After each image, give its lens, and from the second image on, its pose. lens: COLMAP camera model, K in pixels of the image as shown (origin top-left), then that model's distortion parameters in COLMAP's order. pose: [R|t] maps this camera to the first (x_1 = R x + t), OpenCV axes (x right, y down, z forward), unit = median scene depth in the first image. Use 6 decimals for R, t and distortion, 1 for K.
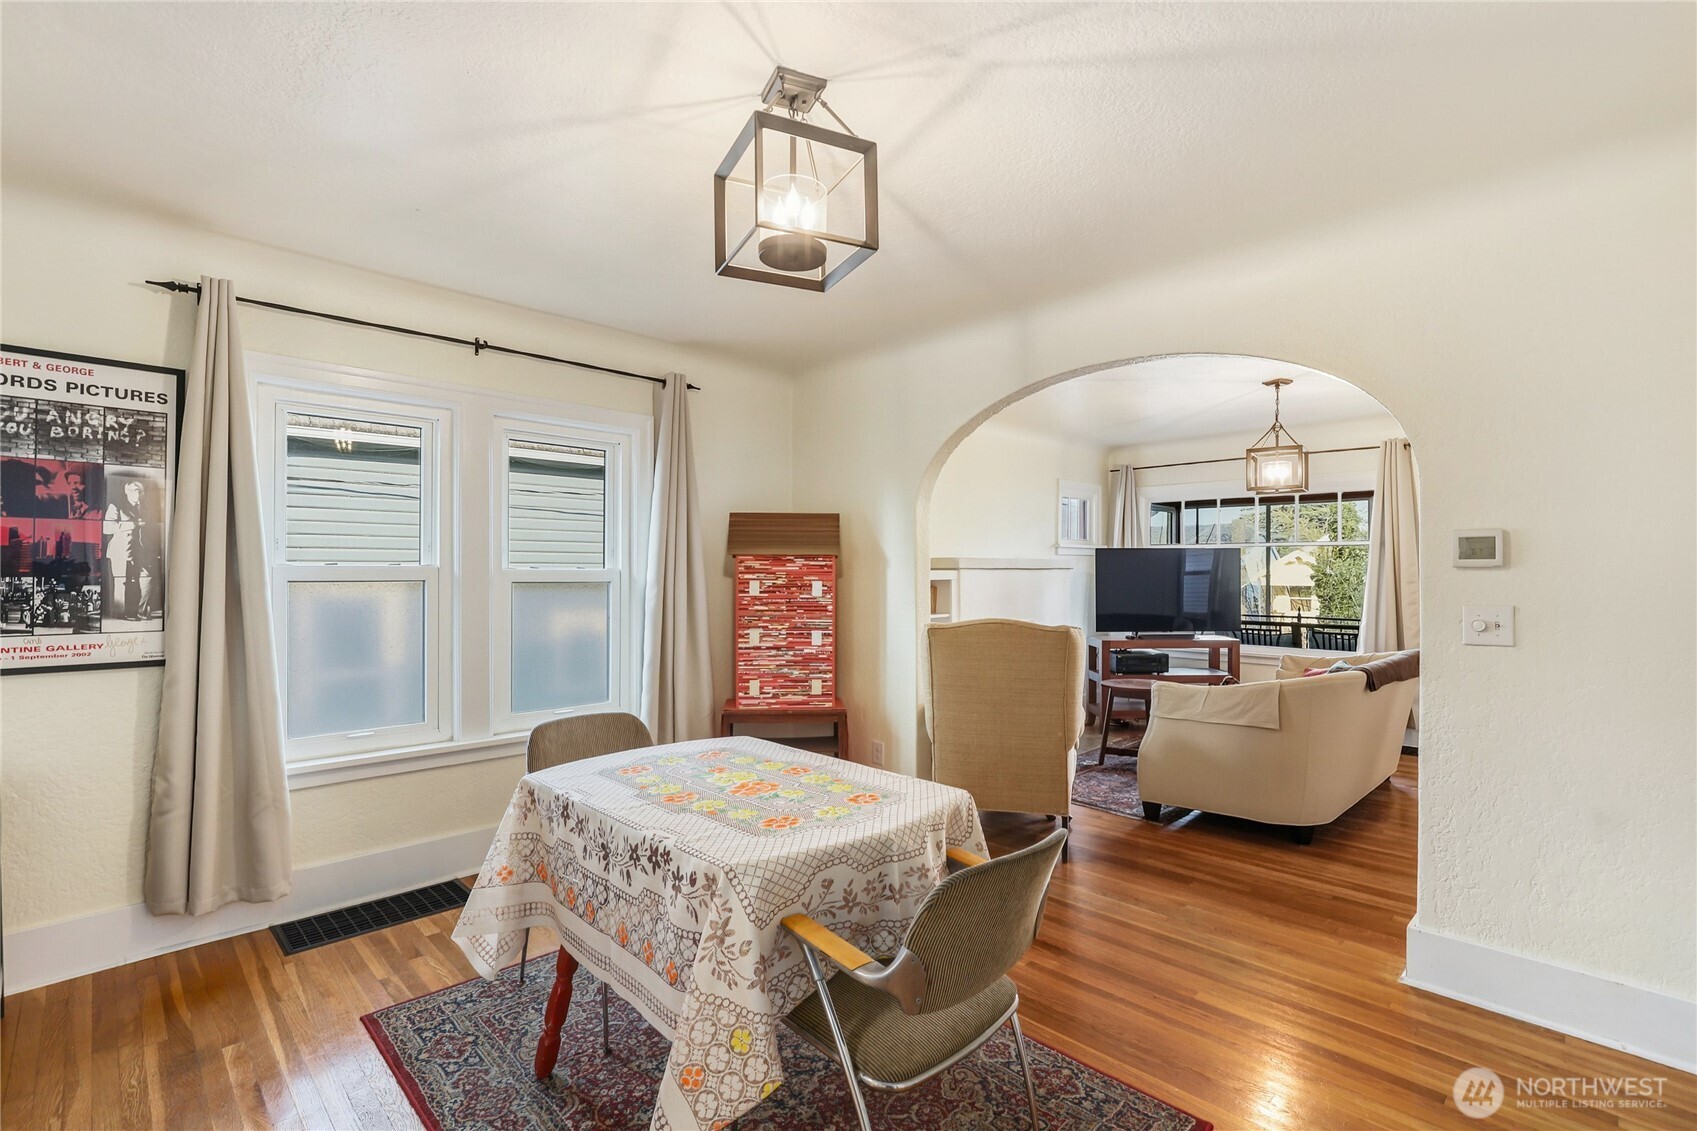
lens RADIAL K [[777.2, 0, 852.1], [0, 777.2, 576.5], [0, 0, 1]] dist [-0.005216, 0.000090]
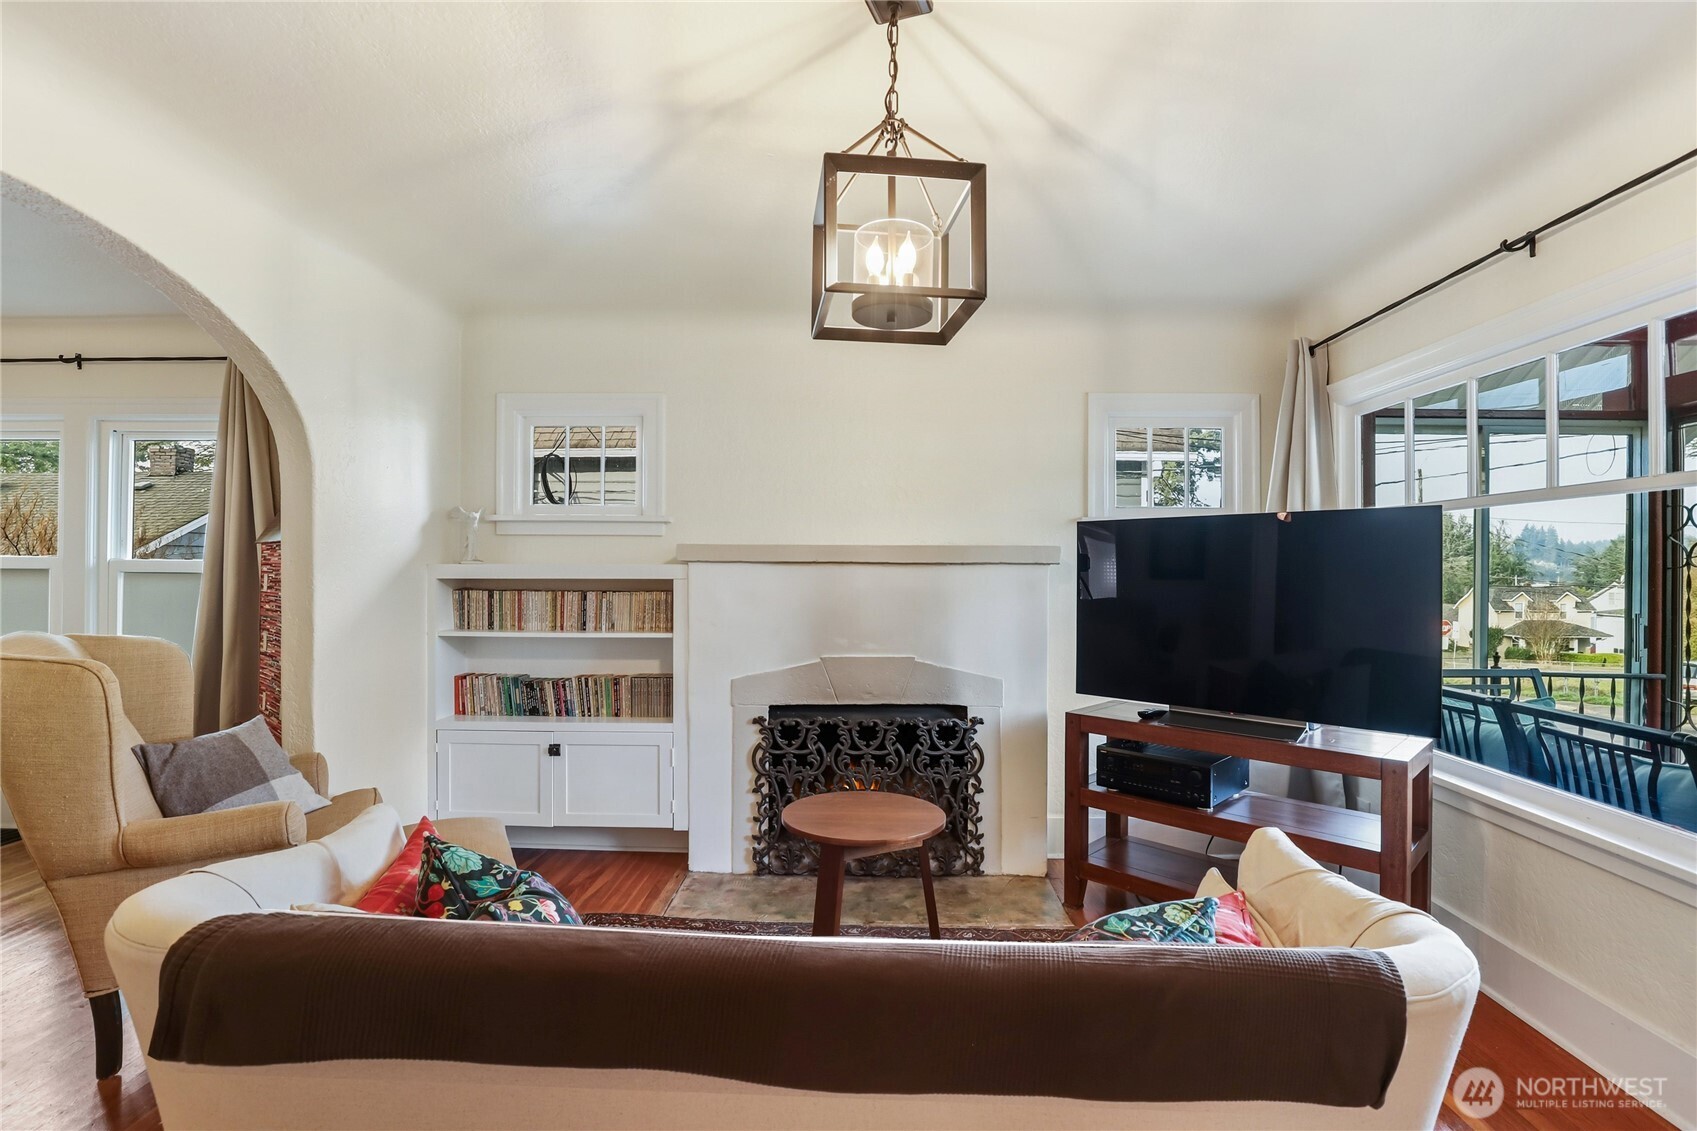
lens RADIAL K [[776.8, 0, 848.5], [0, 776.8, 565.5], [0, 0, 1]] dist [-0.008857, 0.000261]
pose [[0.682407, 0.001029, -0.730972, 0.567006], [-0.011576, 0.999889, -0.009399, -0.002960], [0.730881, 0.014876, 0.682343, 0.556628]]
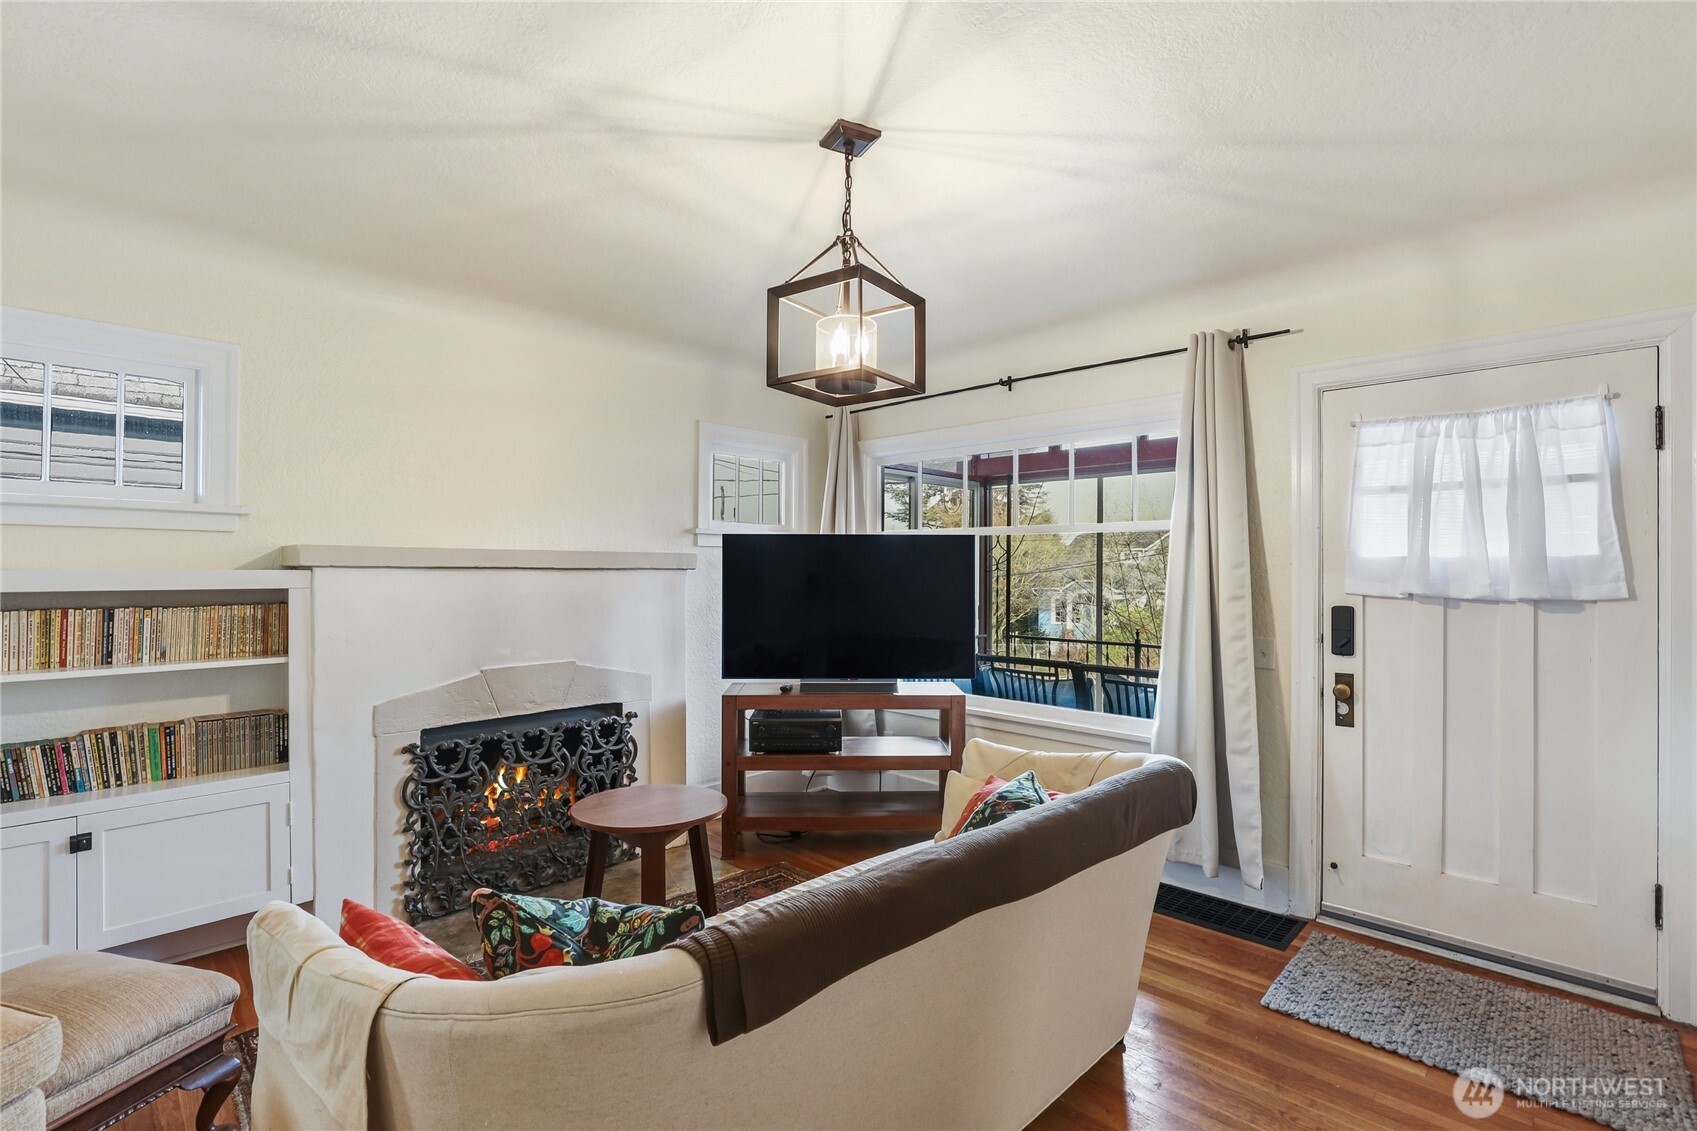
lens RADIAL K [[776.8, 0, 848.5], [0, 776.8, 565.5], [0, 0, 1]] dist [-0.008857, 0.000261]
pose [[0.999981, 0.005785, 0.002065, 0.401991], [-0.005752, 0.999856, -0.015989, -0.004543], [-0.002158, 0.015977, 0.999870, 0.416584]]
